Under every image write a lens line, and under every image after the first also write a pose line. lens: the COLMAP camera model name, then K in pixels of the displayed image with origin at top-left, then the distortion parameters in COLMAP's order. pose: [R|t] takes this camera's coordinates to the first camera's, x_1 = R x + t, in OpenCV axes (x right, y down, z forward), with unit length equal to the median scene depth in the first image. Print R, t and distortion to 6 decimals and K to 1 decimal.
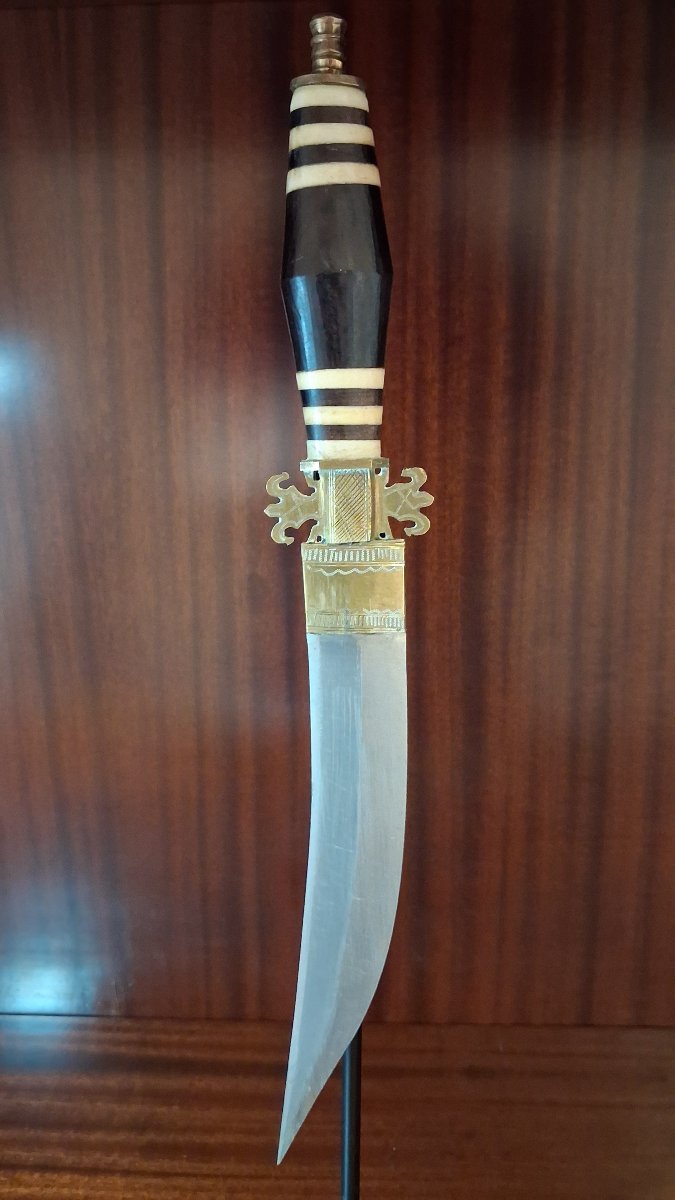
lens RADIAL K [[988.8, 0, 337.5], [0, 988.8, 608.1], [0, 0, 1]] dist [-0.004049, -0.017188]
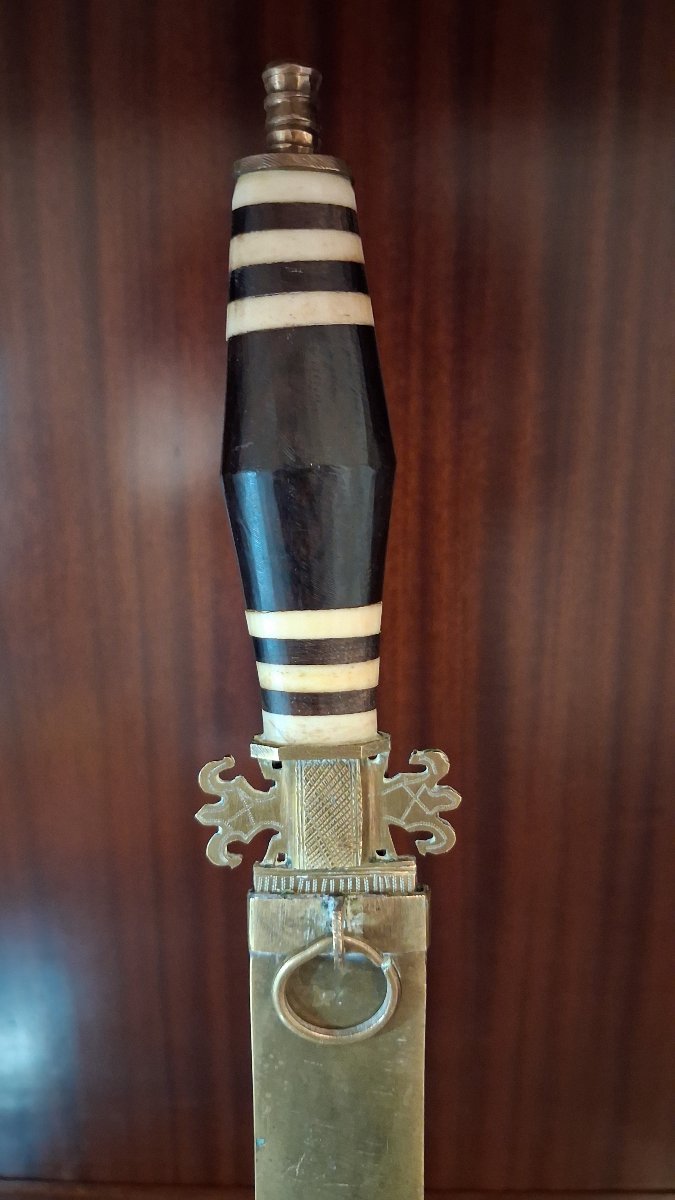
lens RADIAL K [[988.8, 0, 349.0], [0, 988.8, 596.9], [0, 0, 1]] dist [-0.004049, -0.017188]
pose [[0.999875, -0.001740, 0.015712, 0.008638], [0.001038, 0.999003, 0.044629, -0.154425], [-0.015774, -0.044607, 0.998880, 0.201915]]
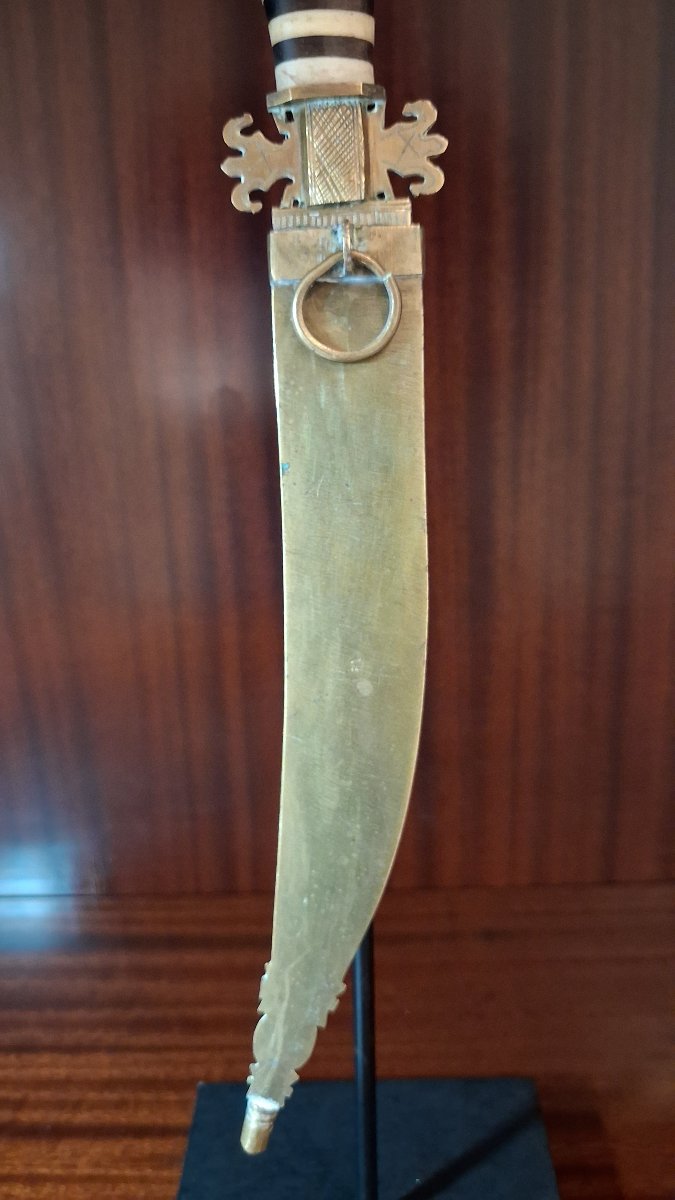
lens RADIAL K [[988.8, 0, 343.5], [0, 988.8, 632.4], [0, 0, 1]] dist [-0.004049, -0.017188]
pose [[0.999177, -0.035853, 0.018985, -0.005028], [0.033956, 0.995156, 0.092260, 0.108578], [-0.022200, -0.091539, 0.995554, 0.120216]]
